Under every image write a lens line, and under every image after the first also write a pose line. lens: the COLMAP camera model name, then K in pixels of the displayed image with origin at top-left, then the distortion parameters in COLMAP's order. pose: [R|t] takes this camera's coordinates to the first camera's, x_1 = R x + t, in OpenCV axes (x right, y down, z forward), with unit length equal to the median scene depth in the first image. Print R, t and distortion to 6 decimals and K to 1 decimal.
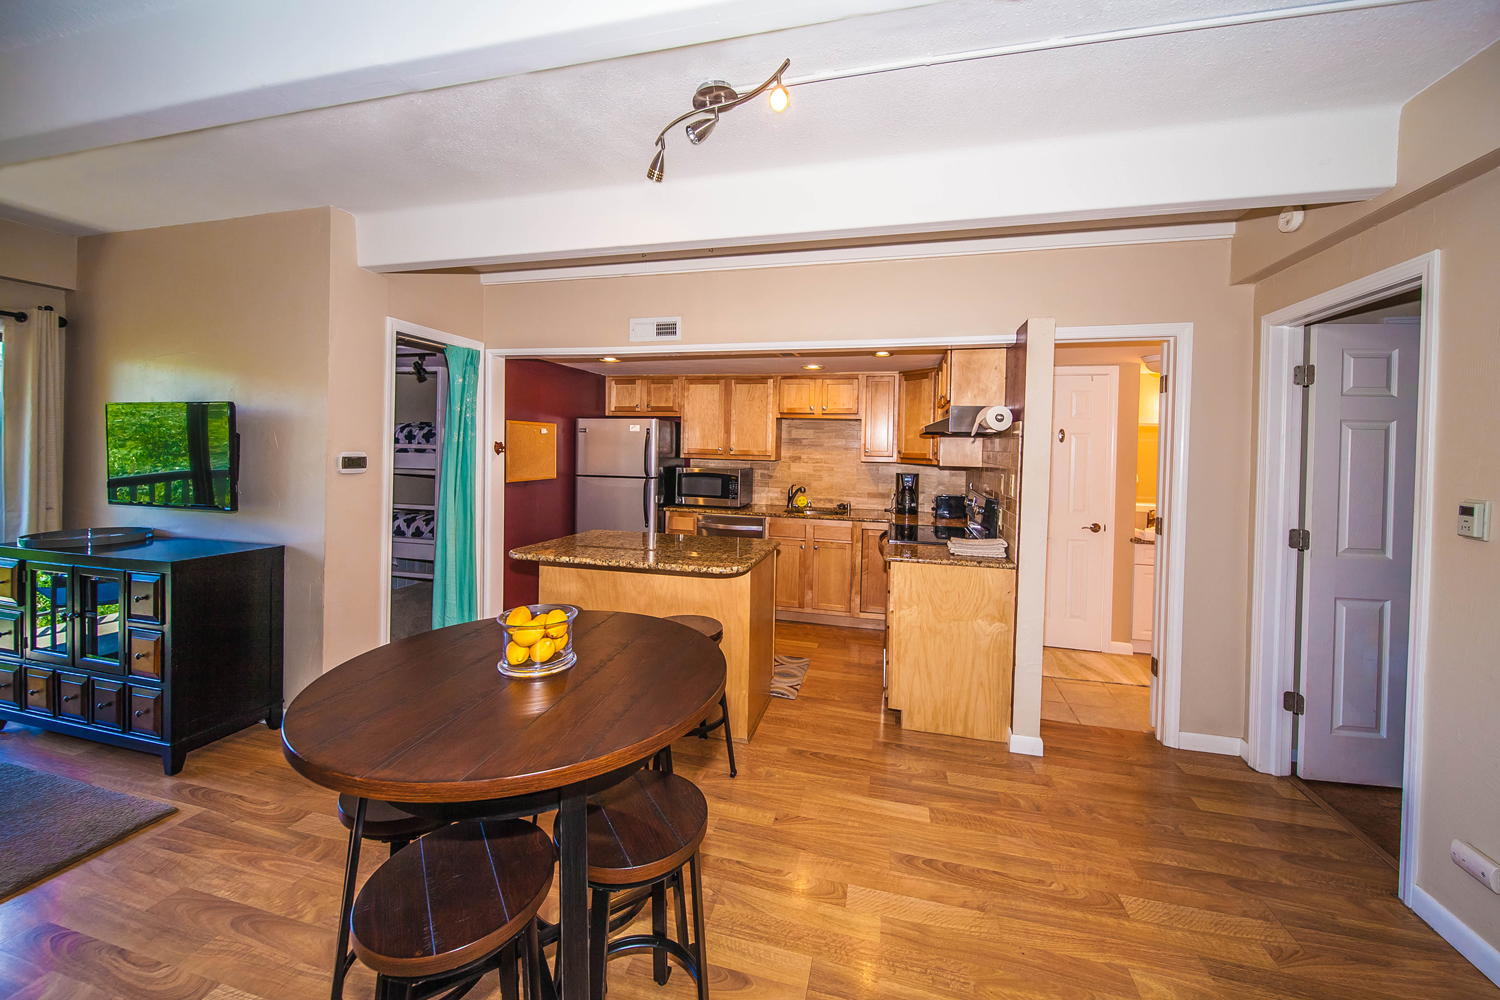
lens RADIAL K [[561.4, 0, 762.8], [0, 561.4, 432.4], [0, 0, 1]] dist [-0.002487, -0.000418]
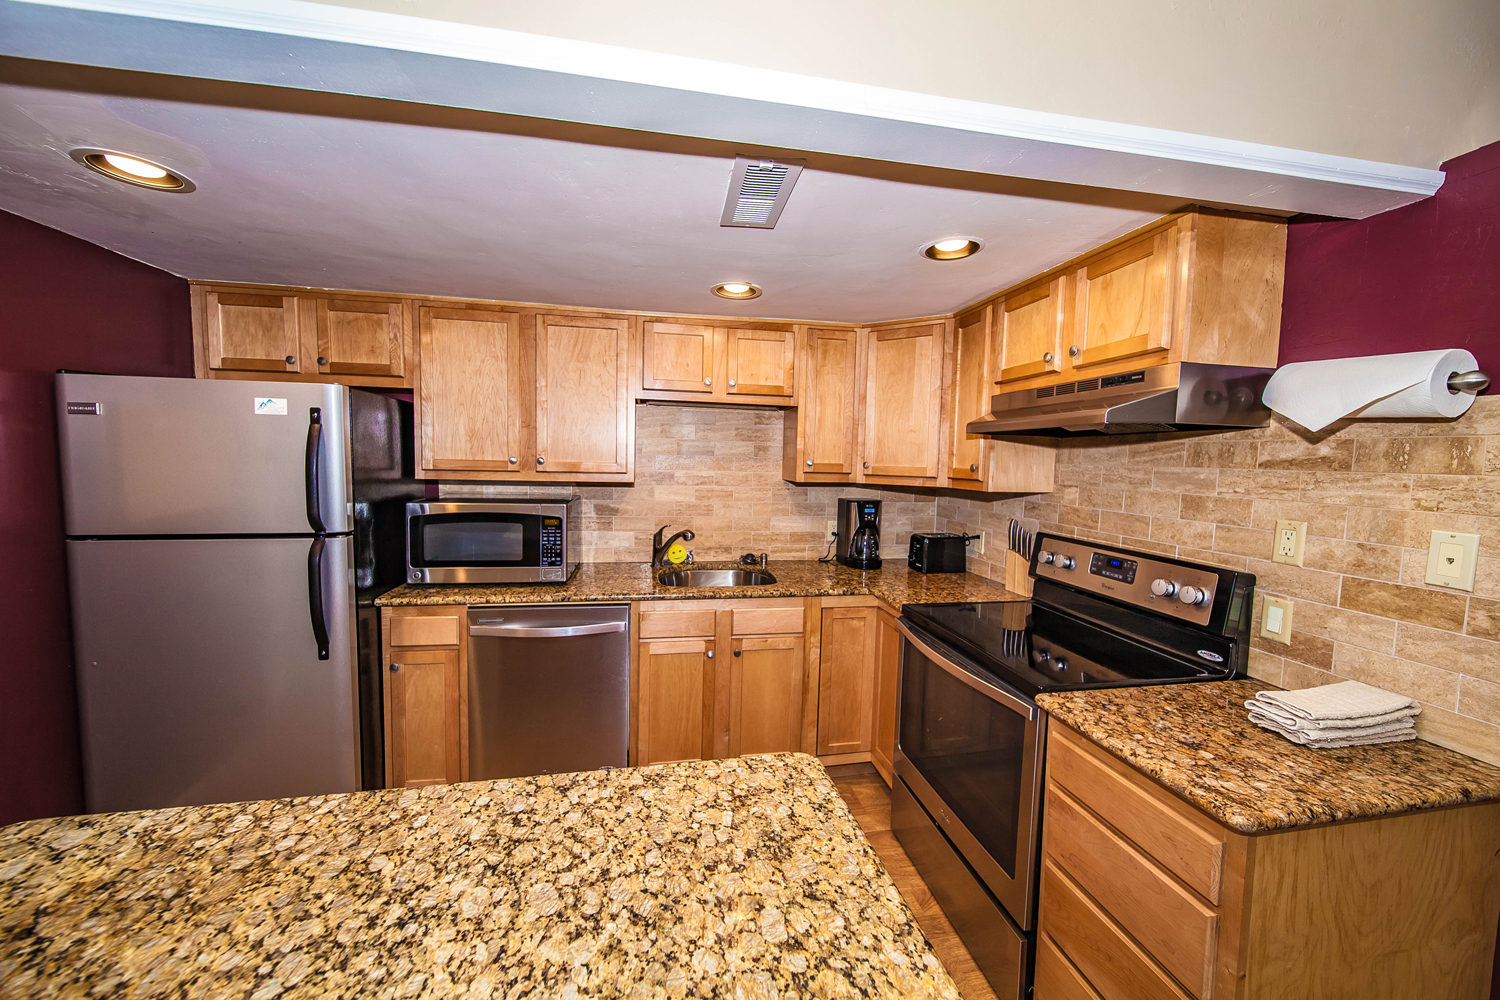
lens RADIAL K [[543.9, 0, 749.5], [0, 543.9, 492.8], [0, 0, 1]] dist [-0.000068, -0.001479]
pose [[0.914815, -0.032530, 0.402562, -0.096635], [-0.005493, 0.995657, 0.092938, 0.016007], [-0.403836, -0.087232, 0.910663, 0.610113]]
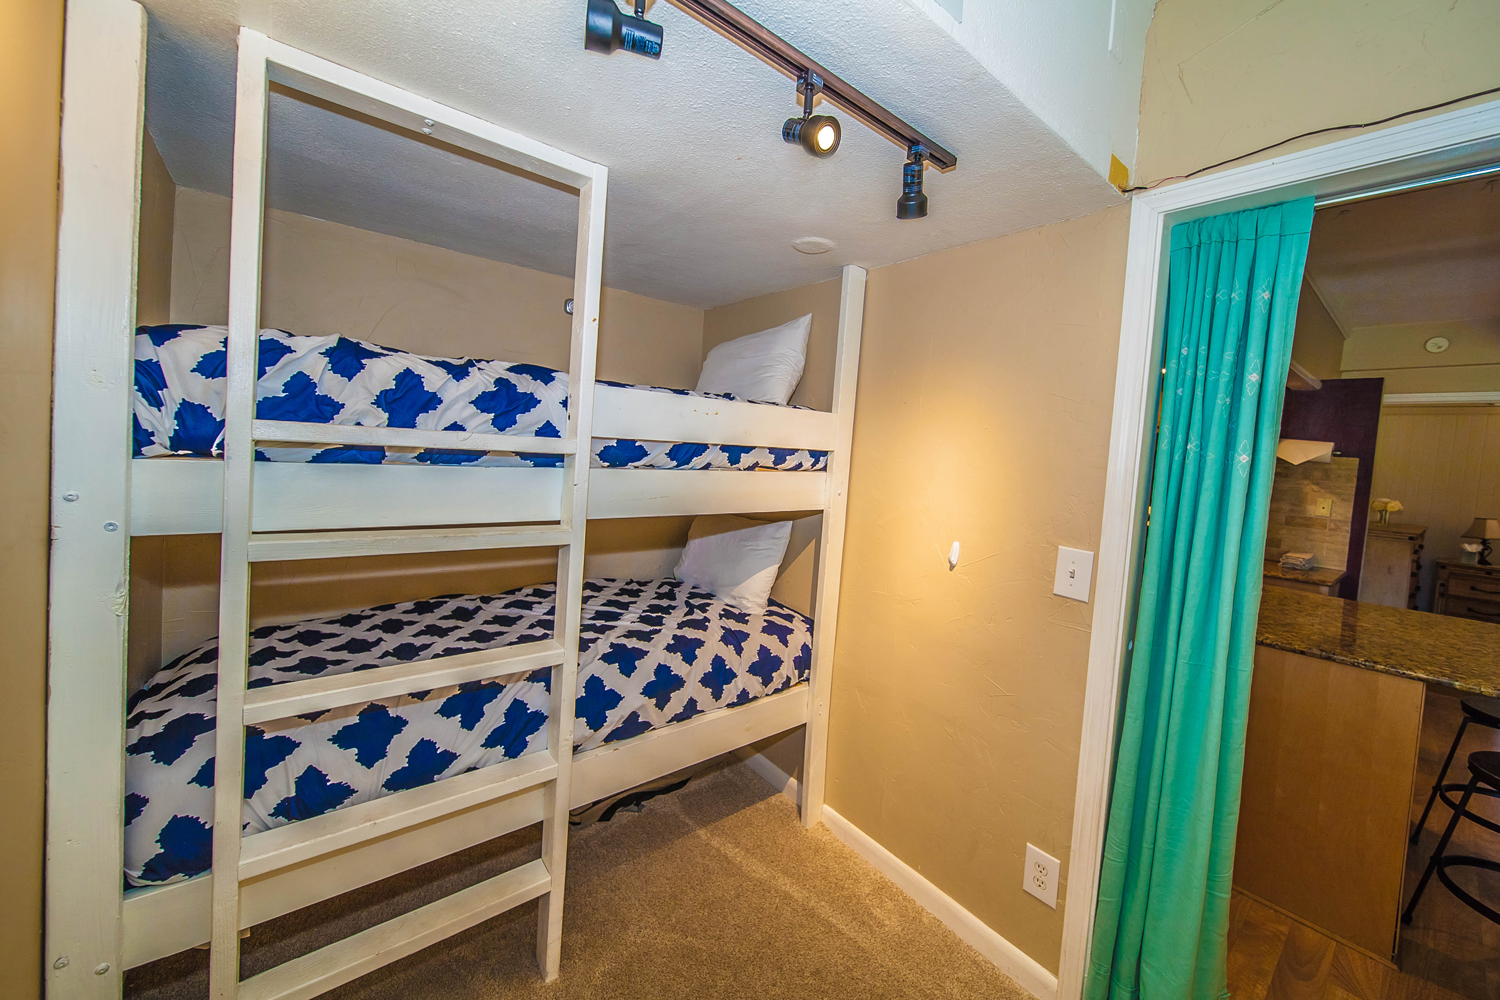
lens RADIAL K [[578.8, 0, 758.1], [0, 578.8, 468.4], [0, 0, 1]] dist [-0.000745, -0.000232]
pose [[0.598922, -0.015563, 0.800656, -0.886393], [-0.072431, 0.994660, 0.073515, 0.009391], [-0.797525, -0.102023, 0.594597, 0.872781]]
